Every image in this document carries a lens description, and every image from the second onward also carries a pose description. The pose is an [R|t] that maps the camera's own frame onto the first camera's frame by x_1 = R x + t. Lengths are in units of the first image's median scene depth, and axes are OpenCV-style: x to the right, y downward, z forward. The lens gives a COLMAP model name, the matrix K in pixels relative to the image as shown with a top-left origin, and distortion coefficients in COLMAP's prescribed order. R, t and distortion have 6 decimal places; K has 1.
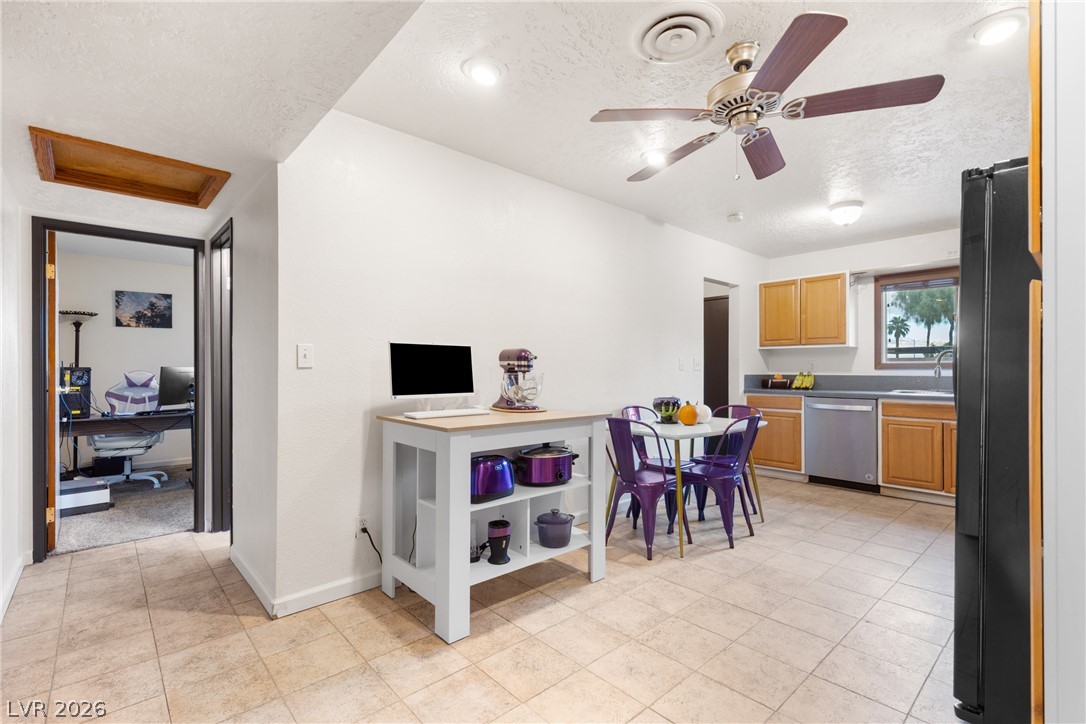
lens RADIAL K [[487.1, 0, 547.8], [0, 487.1, 365.4], [0, 0, 1]] dist [0.000418, 0.000165]
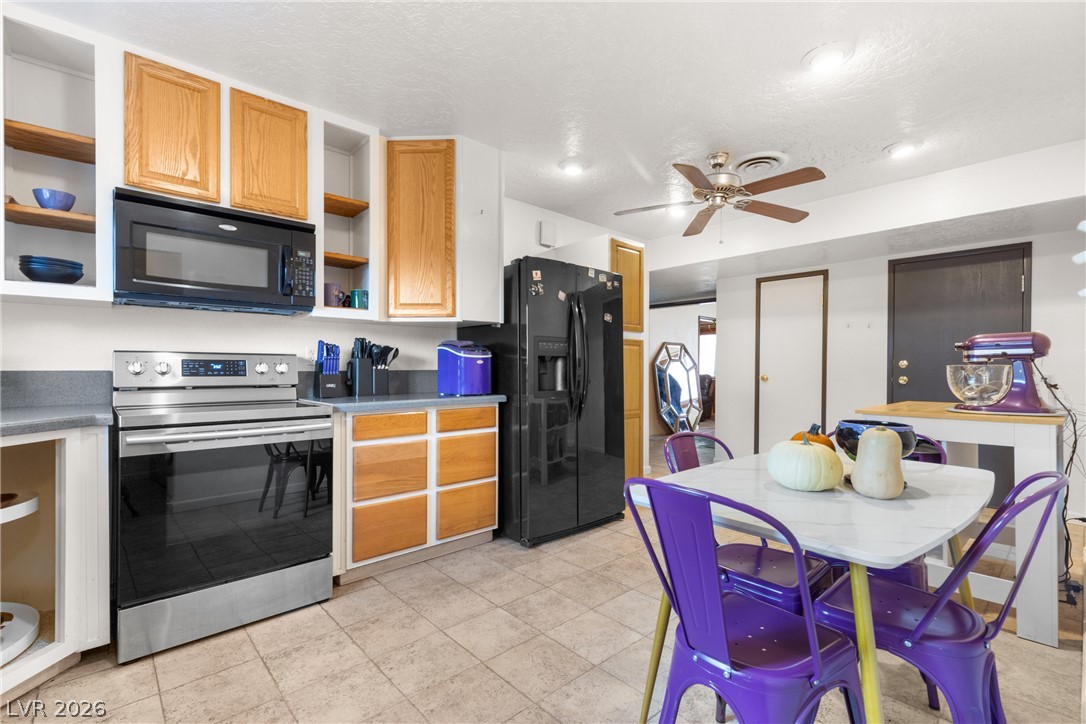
lens RADIAL K [[487.1, 0, 547.8], [0, 487.1, 365.4], [0, 0, 1]] dist [0.000418, 0.000165]
pose [[-0.999985, -0.004396, -0.003374, 0.429700], [-0.004360, 0.999933, -0.010711, 0.017932], [0.003421, -0.010696, -0.999937, 1.155859]]
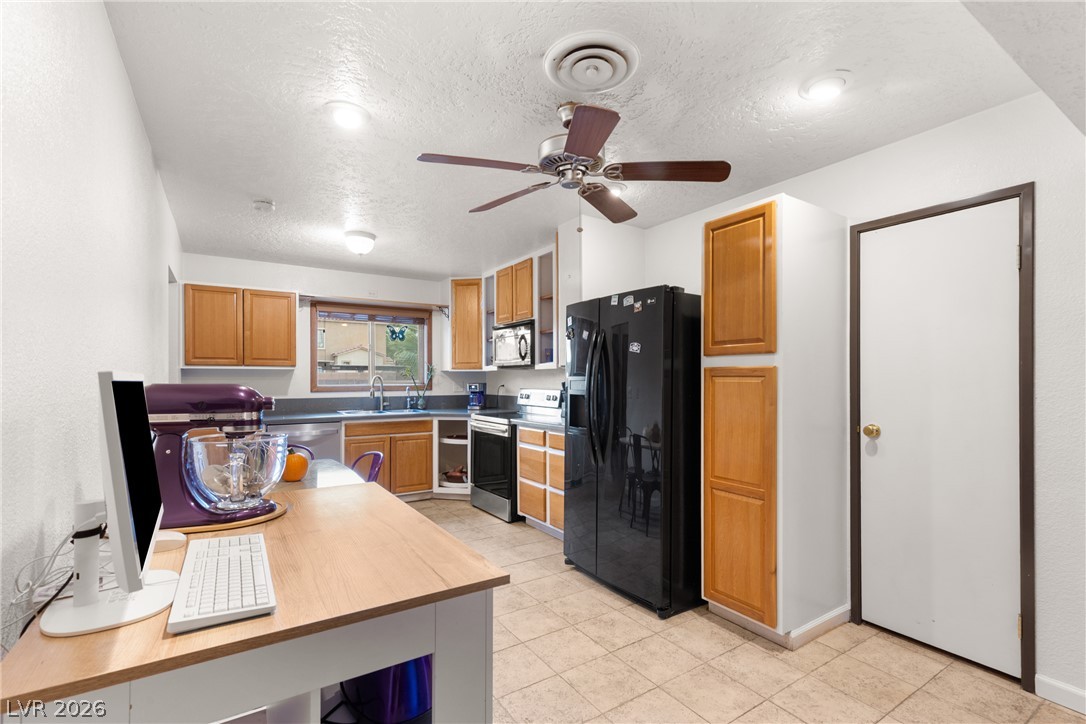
lens RADIAL K [[489.0, 0, 545.9], [0, 489.0, 373.1], [0, 0, 1]] dist [0.000877, -0.000053]
pose [[0.155877, 0.009729, 0.987729, -0.300278], [-0.004097, 0.999949, -0.009203, -0.027540], [-0.987768, -0.002612, 0.155909, 0.402789]]
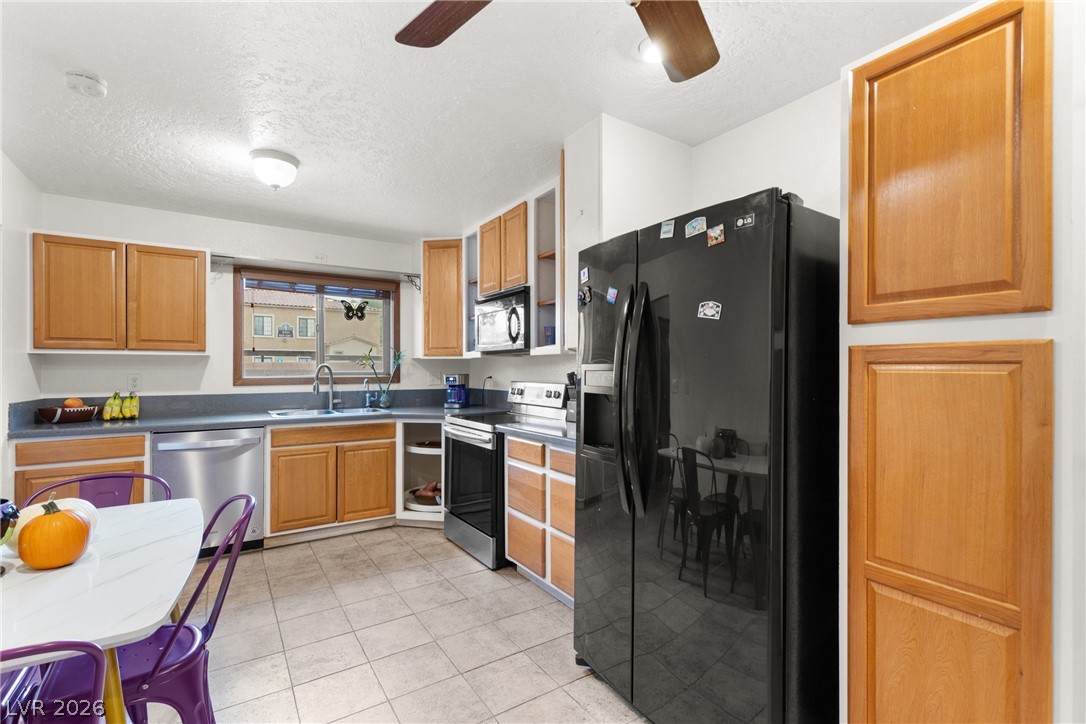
lens RADIAL K [[487.1, 0, 547.8], [0, 487.1, 365.4], [0, 0, 1]] dist [0.000418, 0.000165]
pose [[0.148262, 0.006188, 0.988929, -0.019260], [-0.005467, 0.999970, -0.005438, -0.025574], [-0.988933, -0.004600, 0.148291, 0.448918]]
